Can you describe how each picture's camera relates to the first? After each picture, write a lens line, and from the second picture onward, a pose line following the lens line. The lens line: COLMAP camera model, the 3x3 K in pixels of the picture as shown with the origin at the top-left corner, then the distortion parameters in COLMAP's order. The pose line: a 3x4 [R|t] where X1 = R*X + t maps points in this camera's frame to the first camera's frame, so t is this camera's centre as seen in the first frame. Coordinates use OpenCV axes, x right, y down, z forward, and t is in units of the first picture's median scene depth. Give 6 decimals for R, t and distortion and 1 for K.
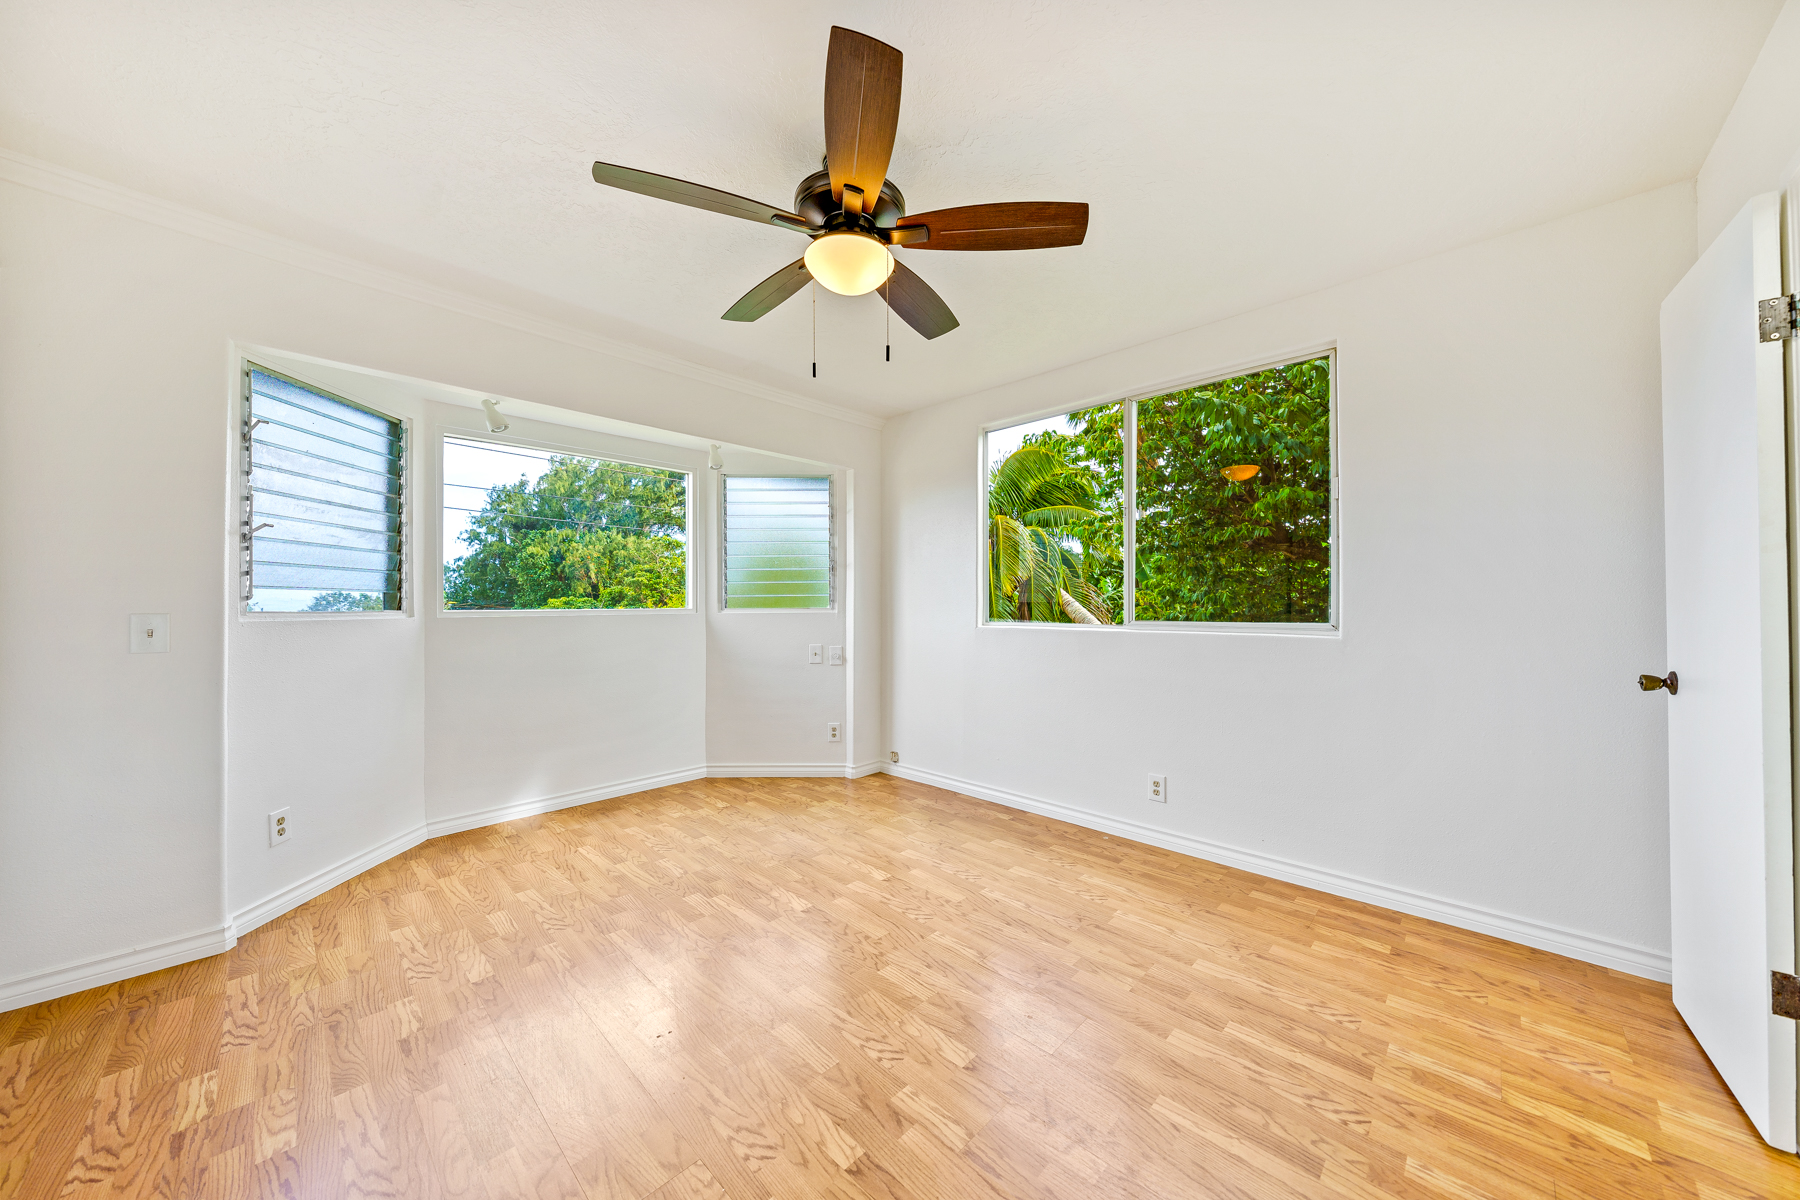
lens RADIAL K [[623.2, 0, 915.4], [0, 623.2, 615.2], [0, 0, 1]] dist [-0.005456, 0.000106]
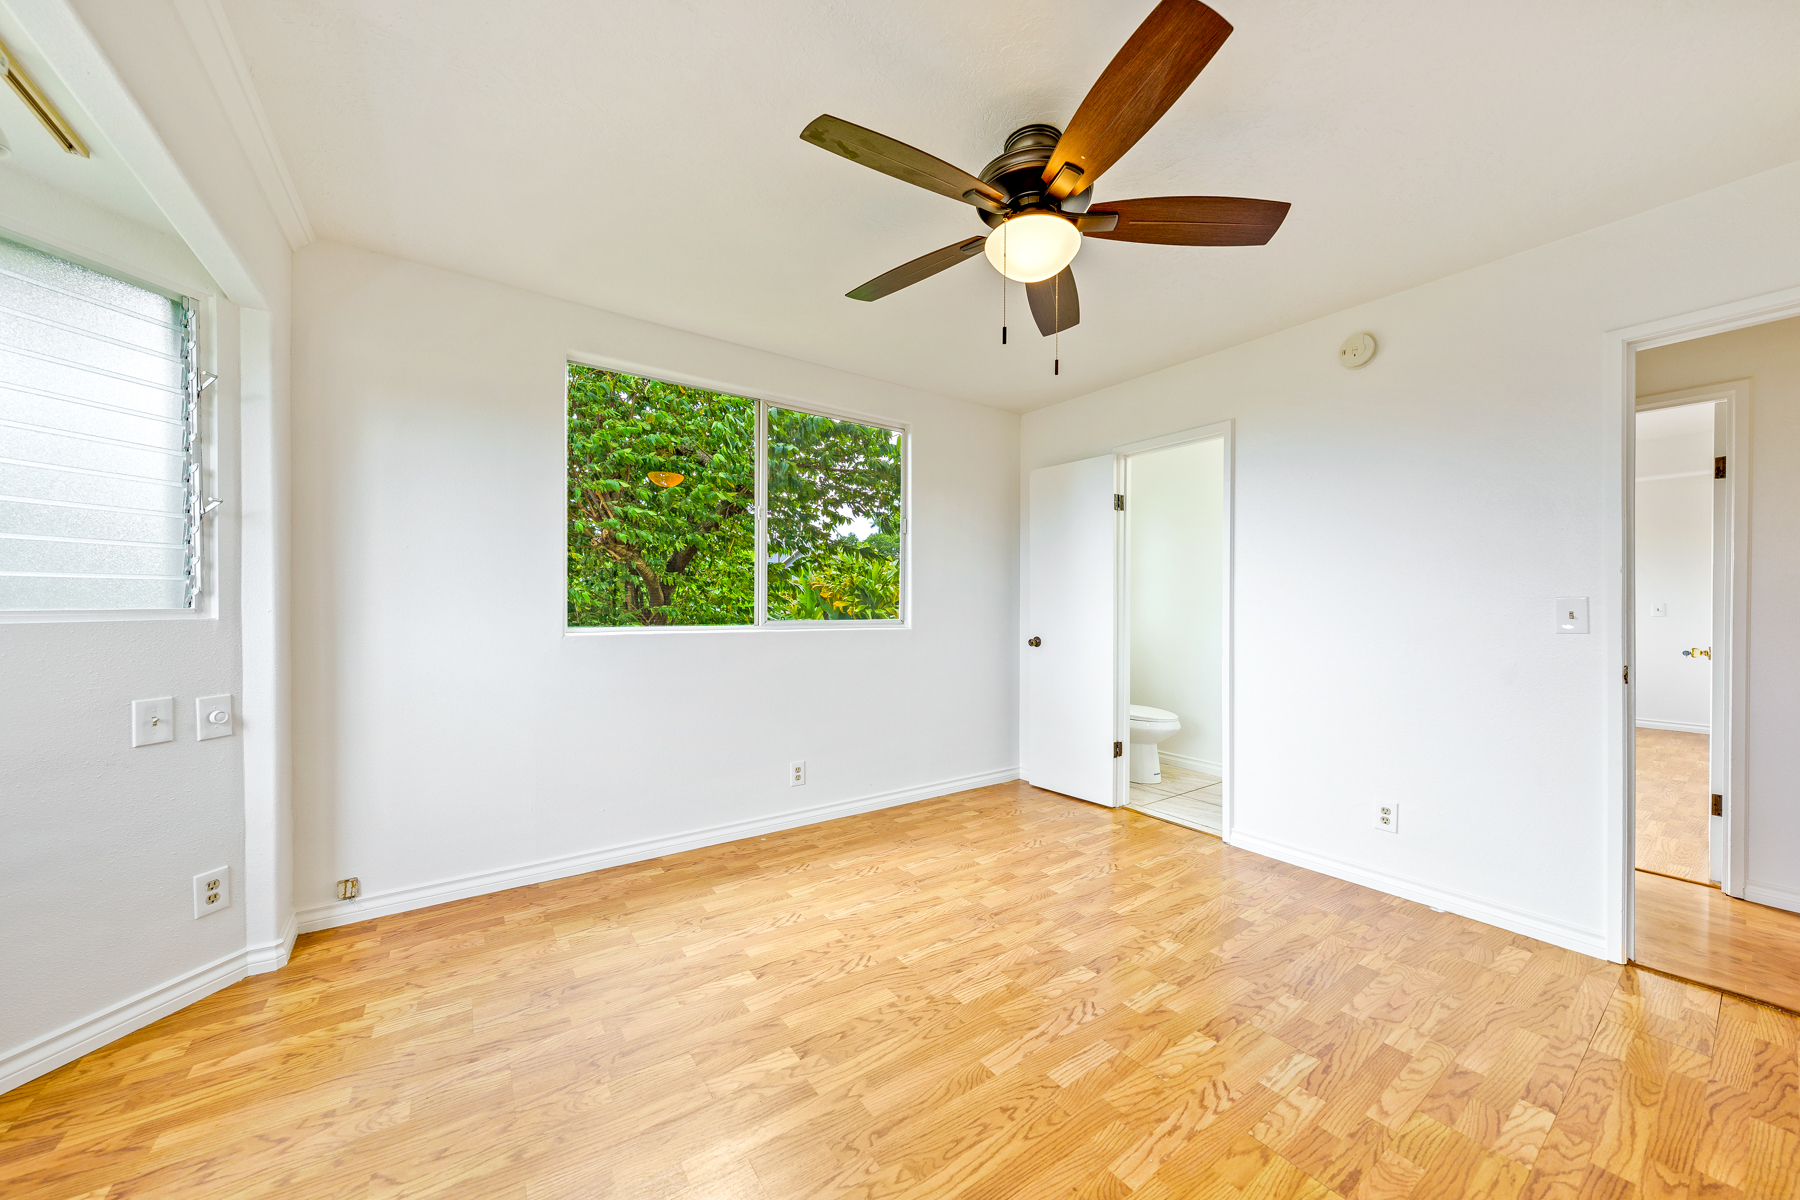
lens RADIAL K [[623.2, 0, 915.4], [0, 623.2, 615.2], [0, 0, 1]] dist [-0.005456, 0.000106]
pose [[0.189870, -0.014969, 0.981695, -0.697715], [0.010665, 0.999856, 0.013183, -0.014784], [-0.981751, 0.007967, 0.190002, 0.633452]]
